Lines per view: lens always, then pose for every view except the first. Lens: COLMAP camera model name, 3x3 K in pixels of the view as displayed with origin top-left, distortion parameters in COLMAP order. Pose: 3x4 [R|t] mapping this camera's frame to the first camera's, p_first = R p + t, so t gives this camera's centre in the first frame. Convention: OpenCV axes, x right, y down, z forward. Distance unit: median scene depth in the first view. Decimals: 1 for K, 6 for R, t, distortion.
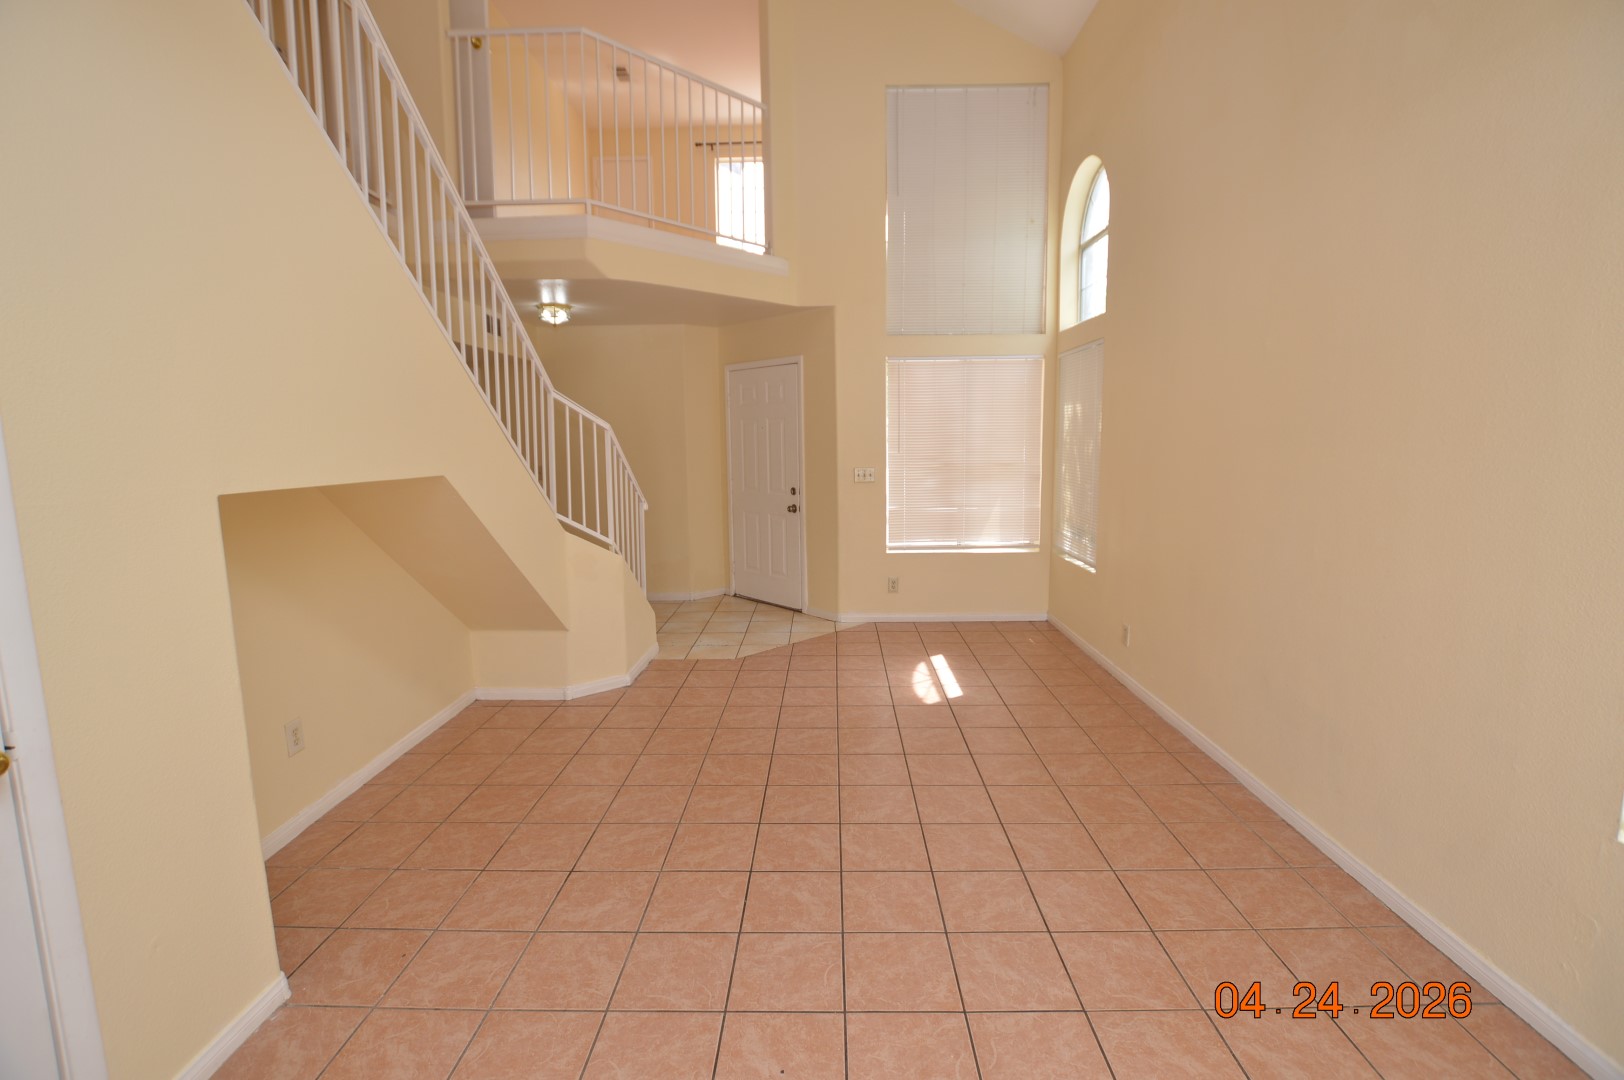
lens RADIAL K [[725.7, 0, 812.0], [0, 725.7, 540.0], [0, 0, 1]] dist [-0.001846, -0.000394]
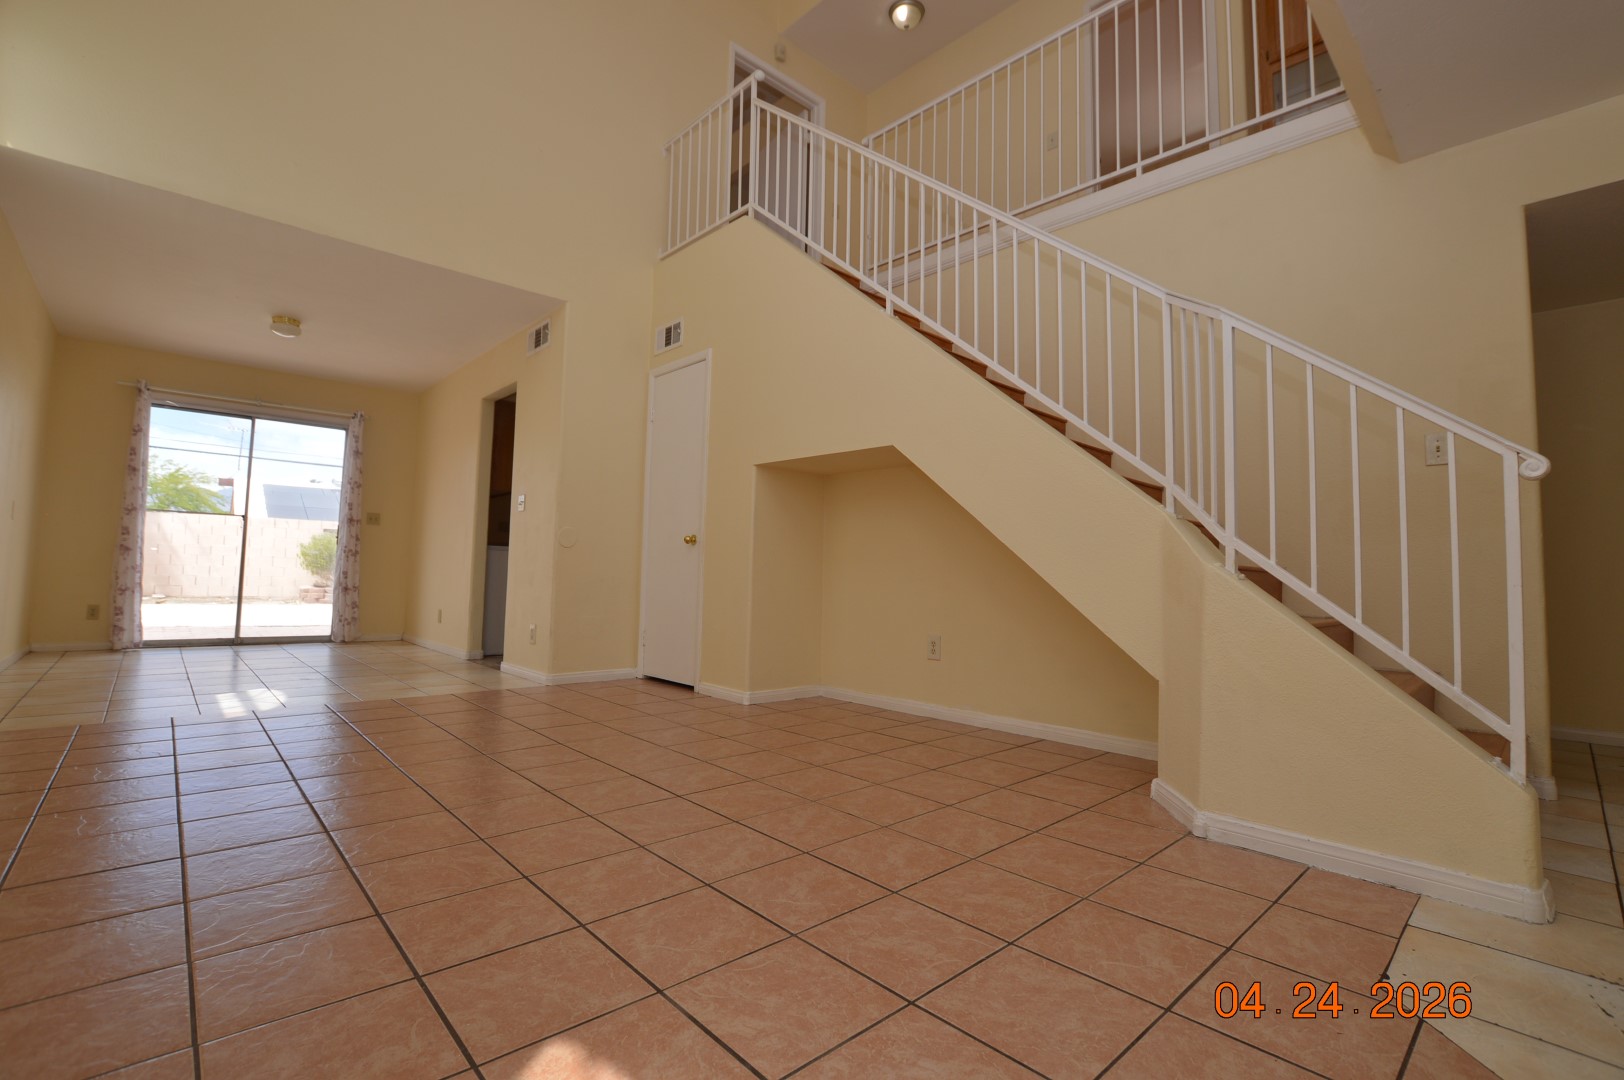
lens RADIAL K [[725.7, 0, 812.0], [0, 725.7, 540.0], [0, 0, 1]] dist [-0.001846, -0.000394]
pose [[-0.721705, -0.034647, -0.691333, 0.304133], [-0.104624, 0.992732, 0.059469, 0.006644], [0.684249, 0.115249, -0.720084, 1.309706]]
